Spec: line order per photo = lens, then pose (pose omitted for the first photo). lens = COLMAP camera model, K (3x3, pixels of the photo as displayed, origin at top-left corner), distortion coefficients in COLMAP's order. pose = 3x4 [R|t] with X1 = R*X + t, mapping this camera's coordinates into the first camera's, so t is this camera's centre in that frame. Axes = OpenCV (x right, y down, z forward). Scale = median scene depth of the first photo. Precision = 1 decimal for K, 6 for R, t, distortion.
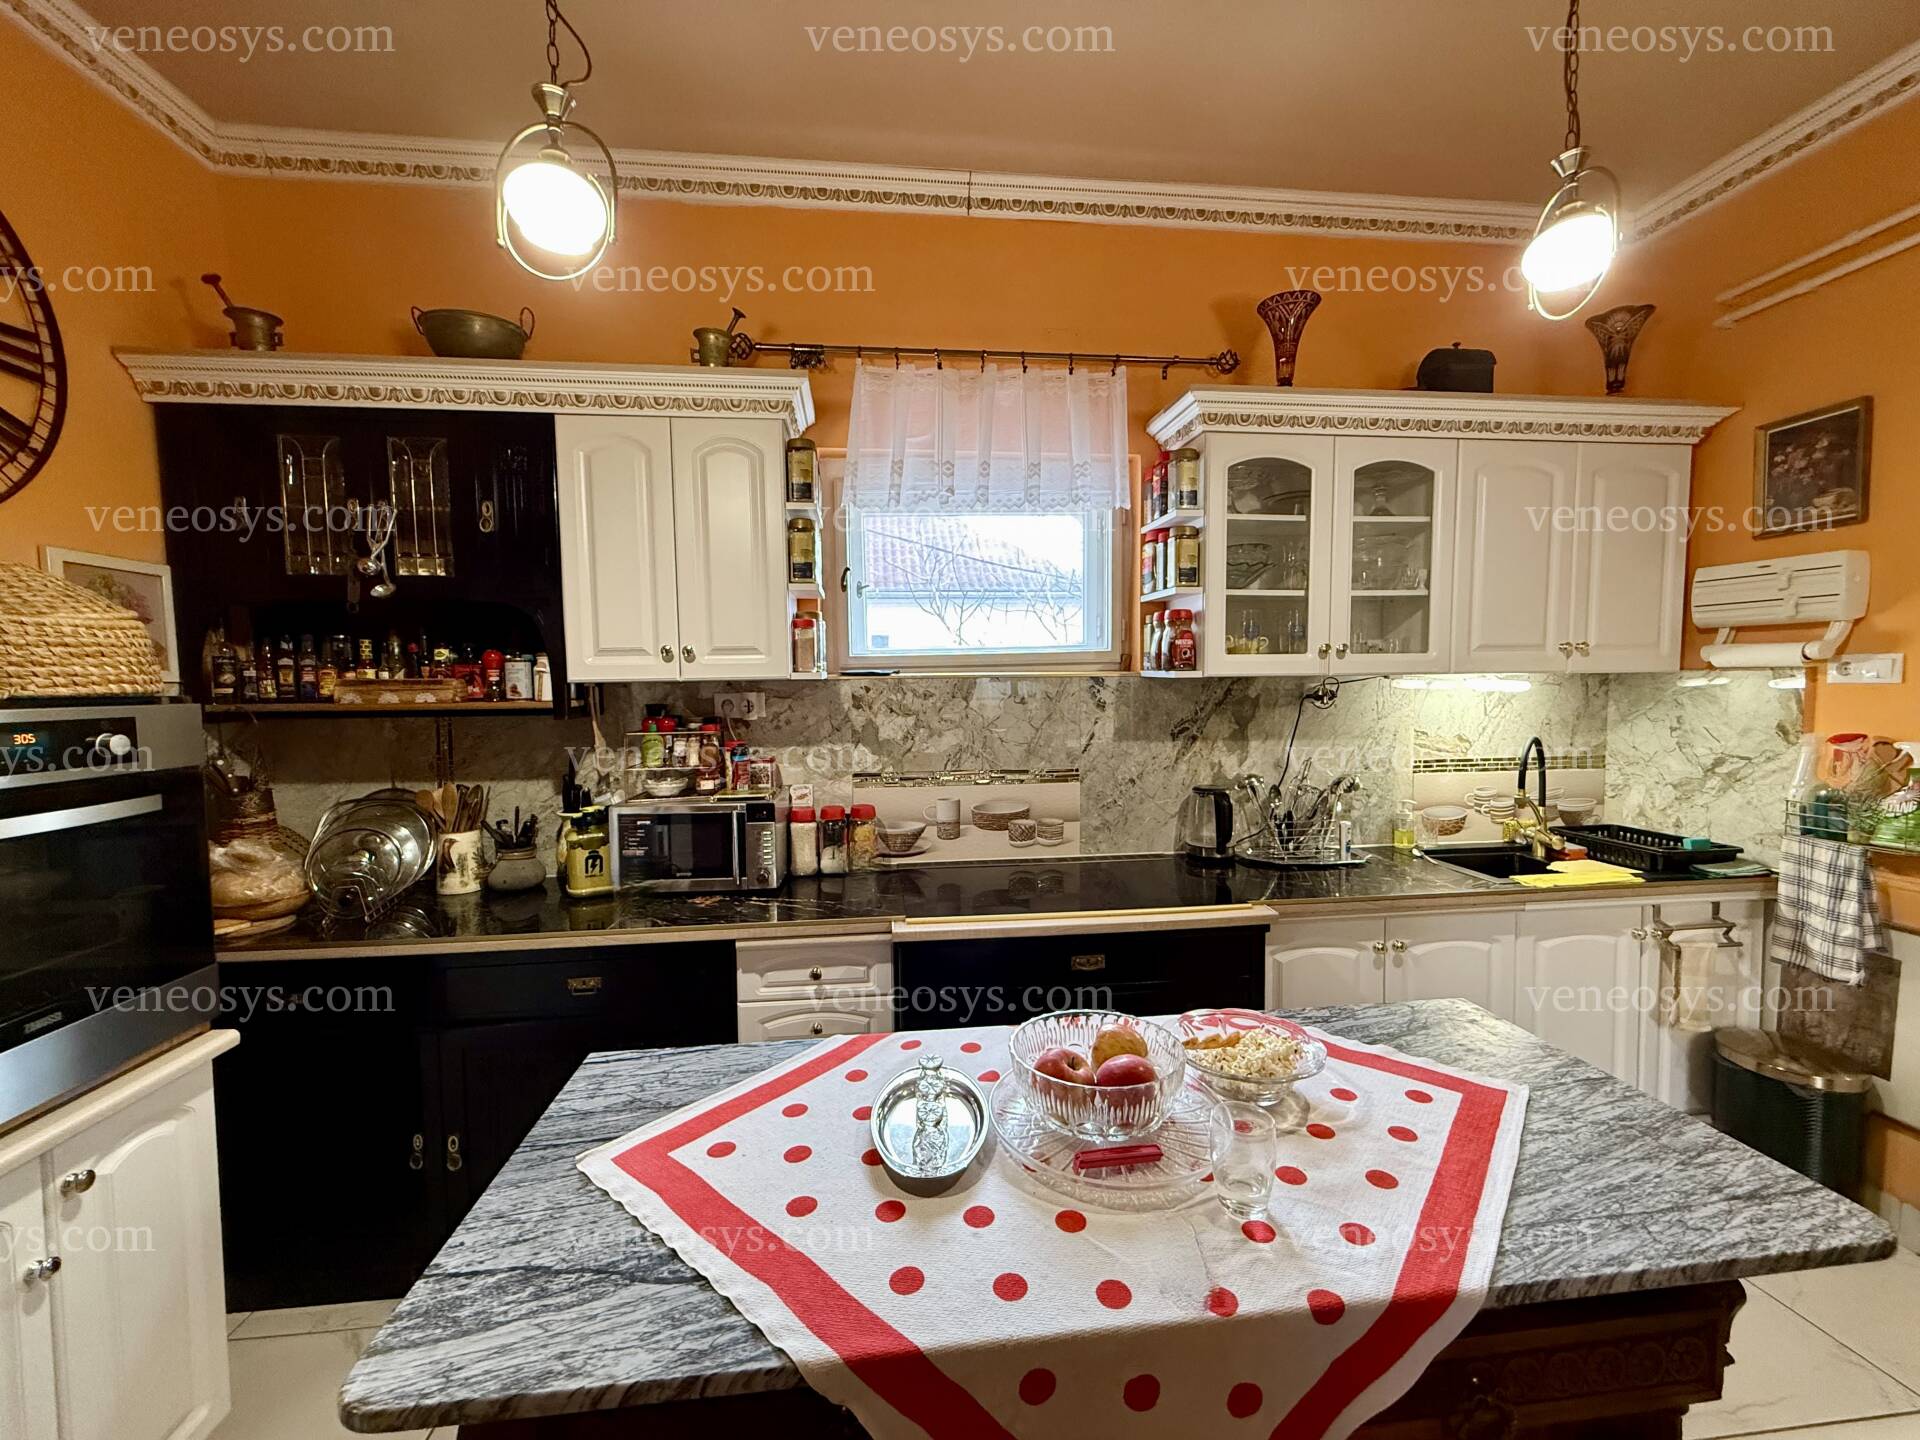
lens RADIAL K [[766.8, 0, 955.4], [0, 766.8, 726.3], [0, 0, 1]] dist [0.005693, -0.000934]
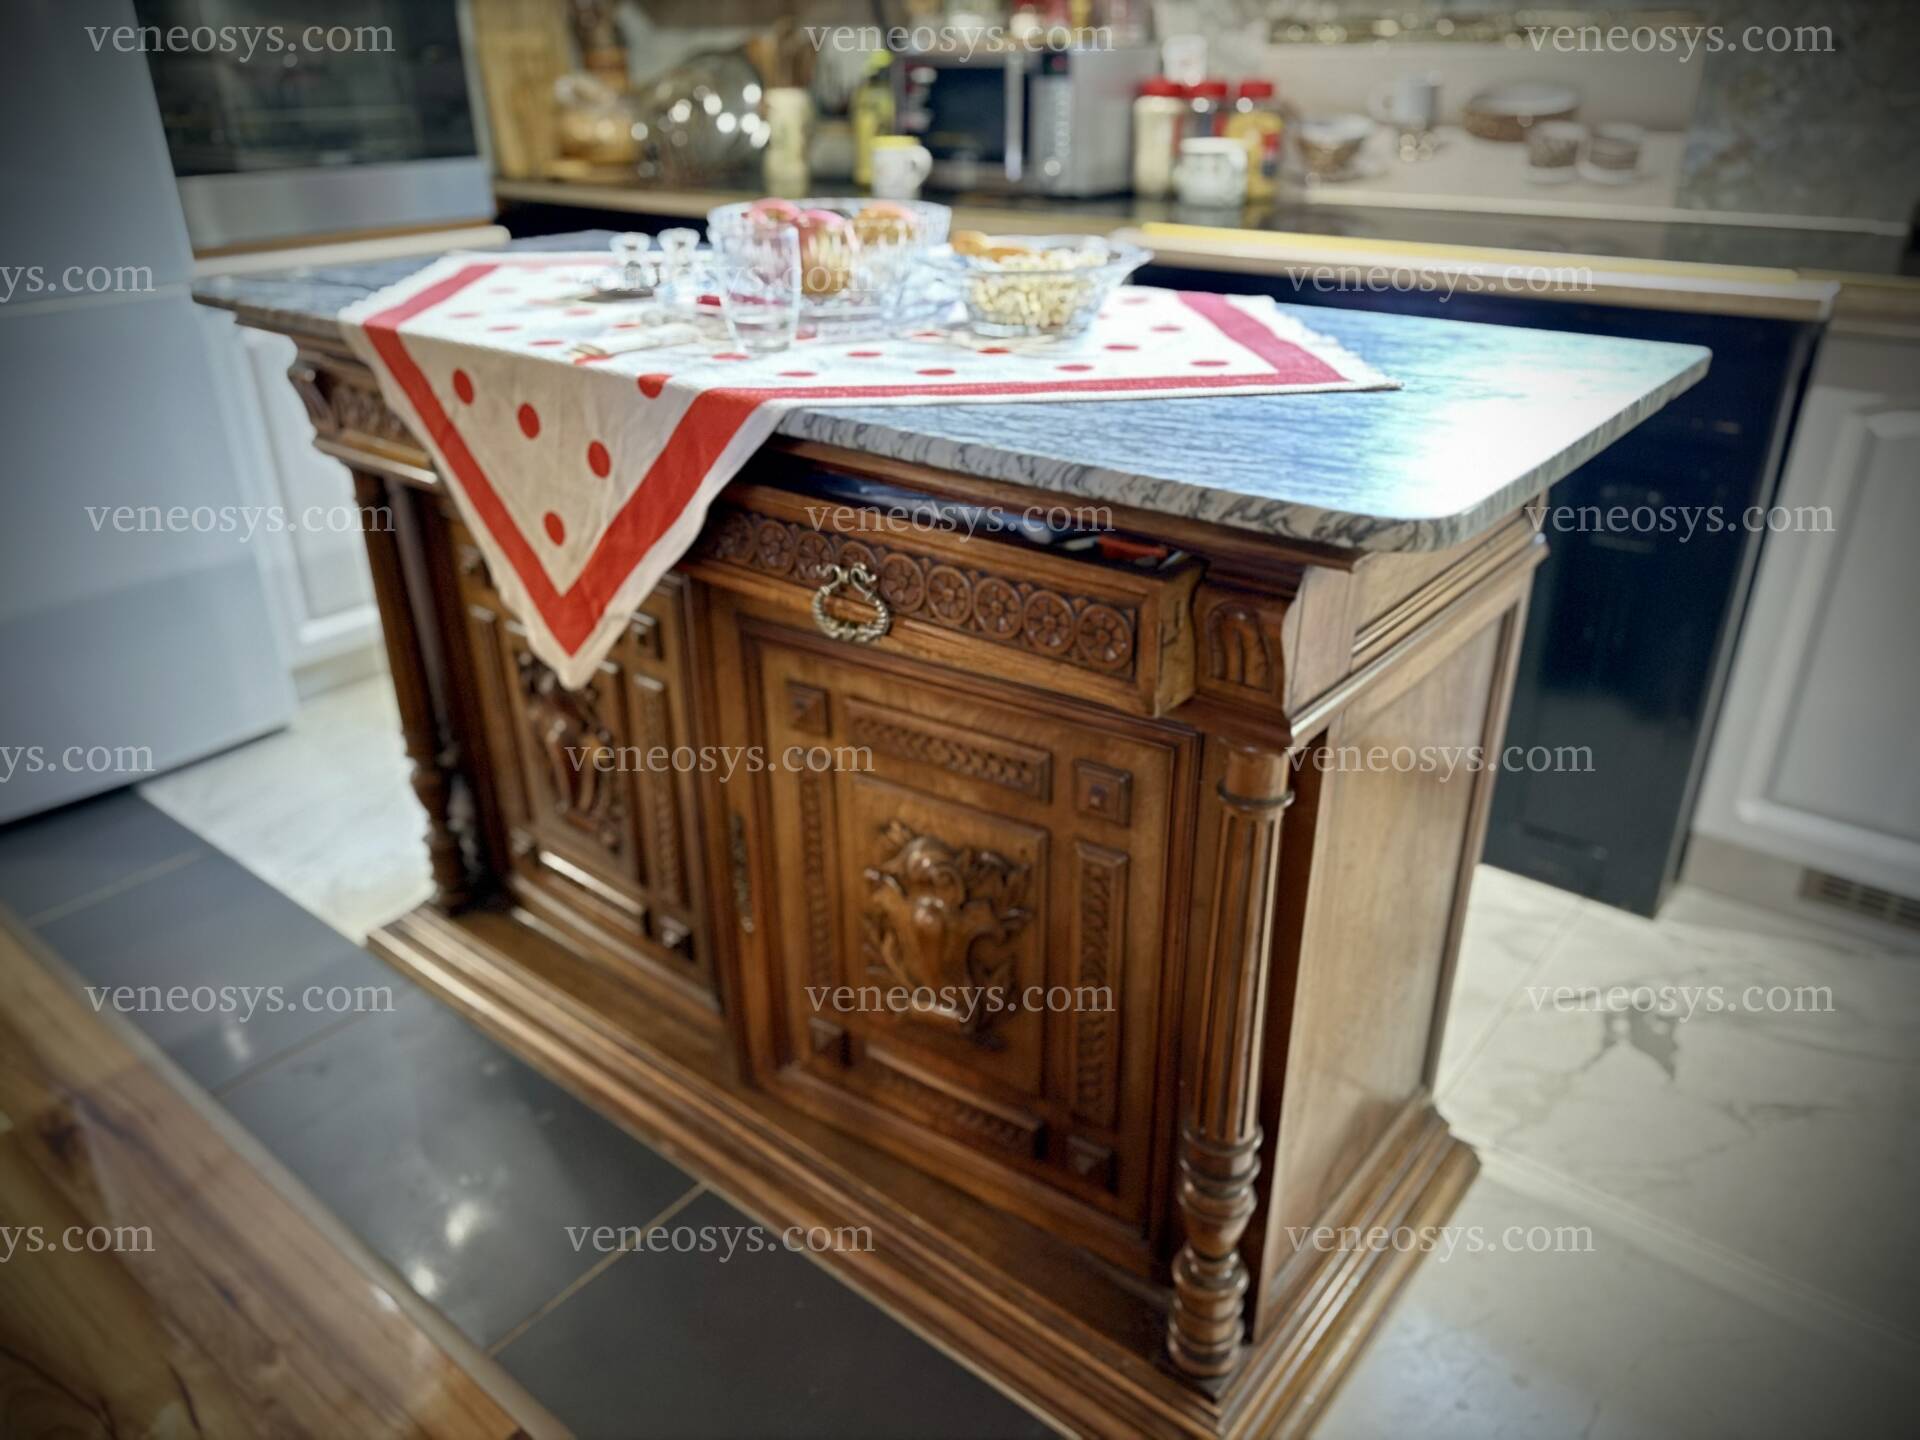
lens RADIAL K [[1379.0, 0, 965.5], [0, 1379.0, 719.7], [0, 0, 1]] dist [0.003434, -0.000626]
pose [[0.707321, 0.312135, -0.634246, 0.553504], [-0.036947, 0.912330, 0.407785, 0.132730], [0.705926, -0.265001, 0.656843, 0.033112]]
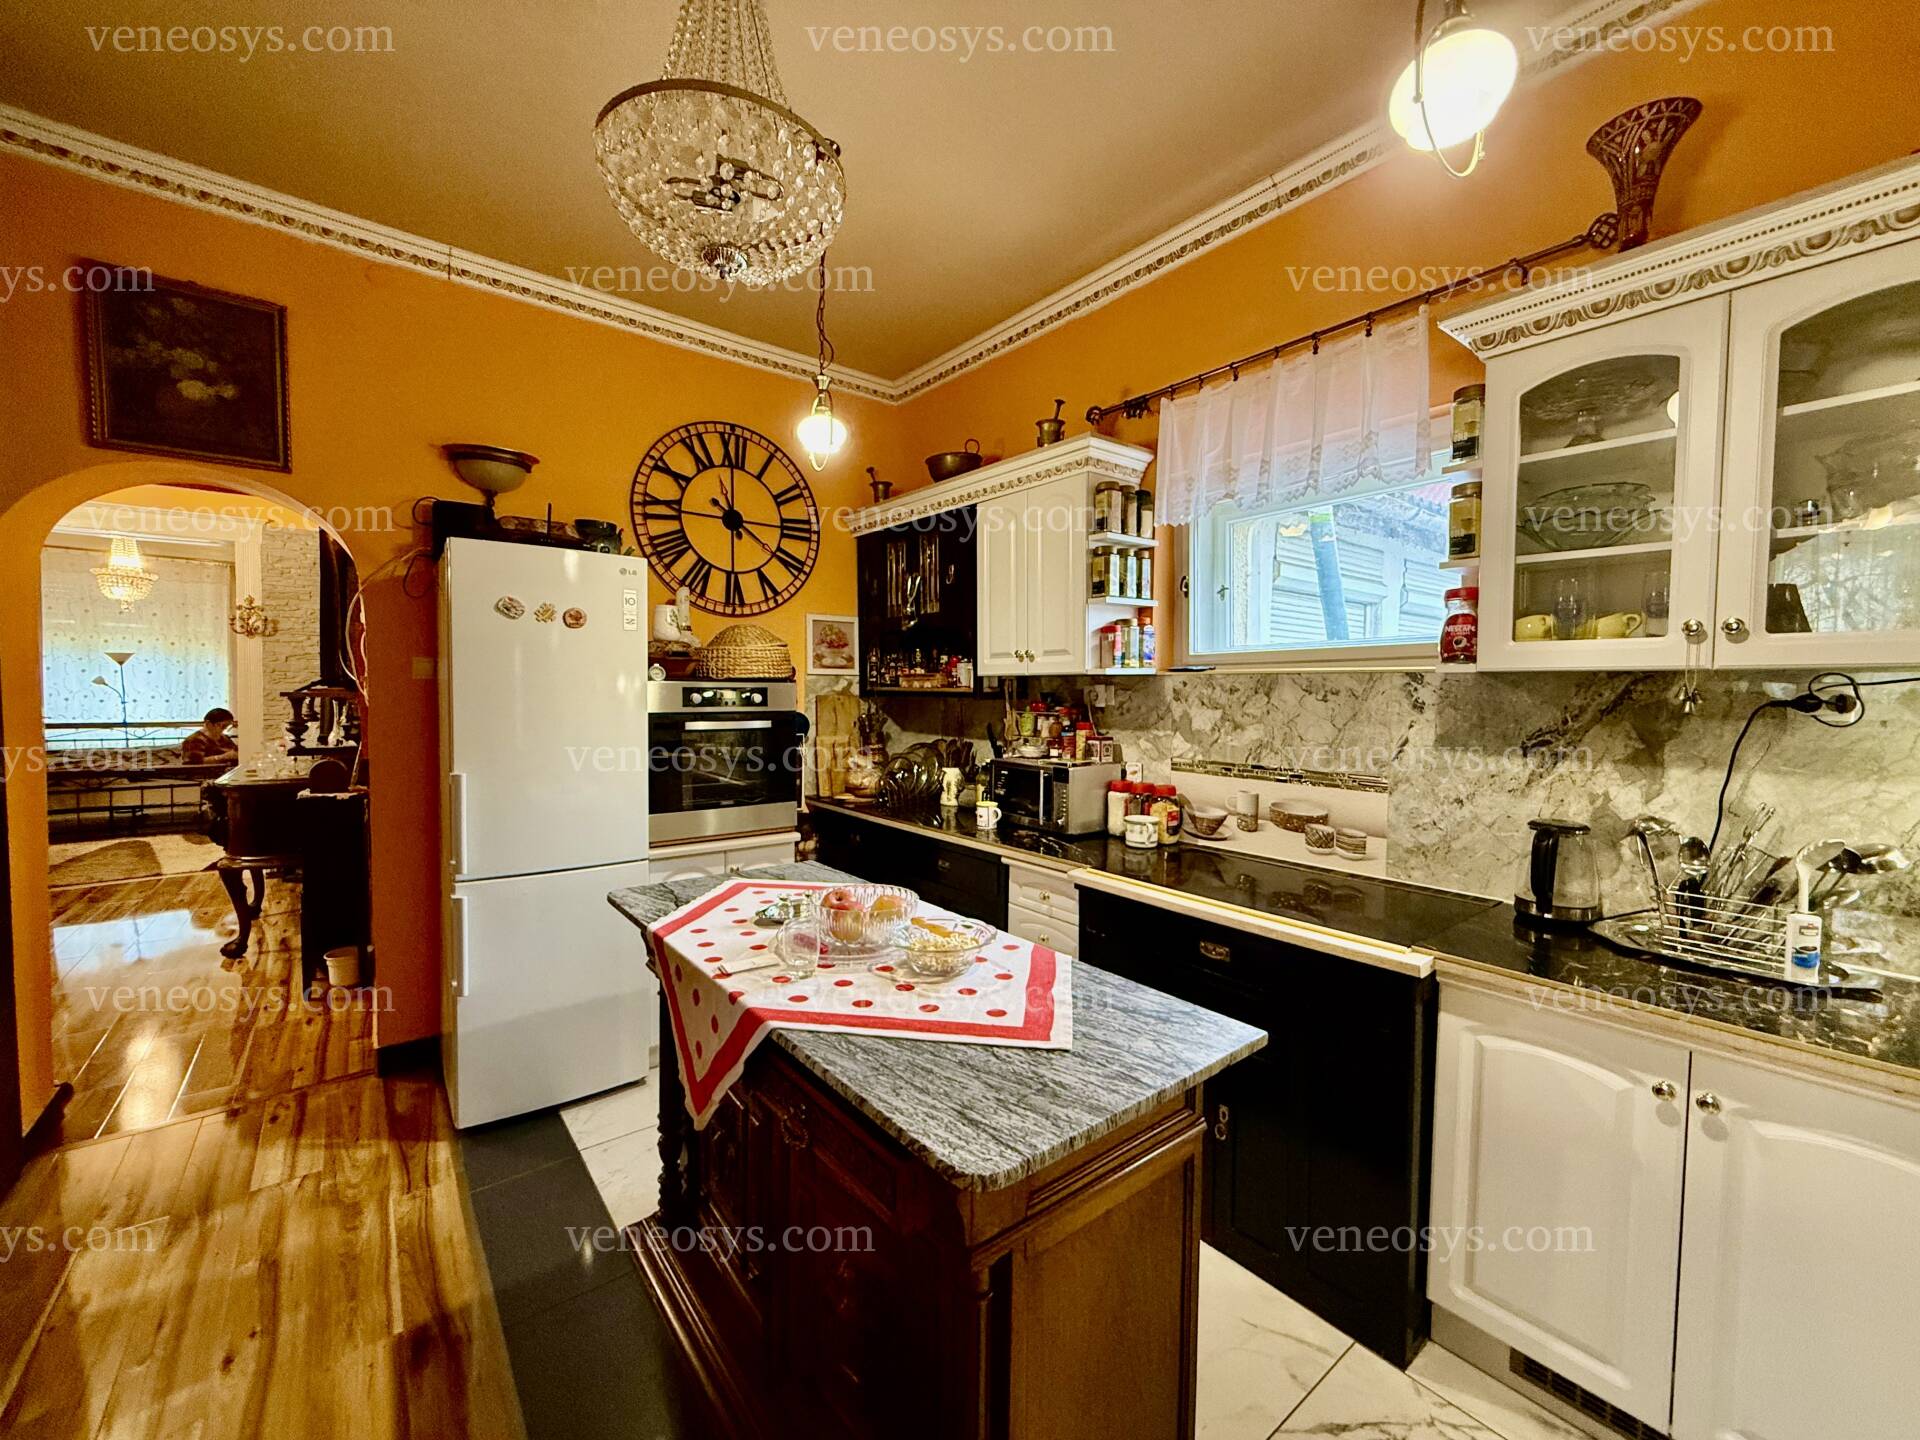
lens RADIAL K [[766.8, 0, 950.7], [0, 766.8, 726.5], [0, 0, 1]] dist [0.005693, -0.000934]
pose [[0.530050, 0.058502, -0.845946, 0.690999], [-0.060944, 0.997666, 0.030808, 0.000252], [0.845774, 0.035226, 0.532378, 0.124640]]
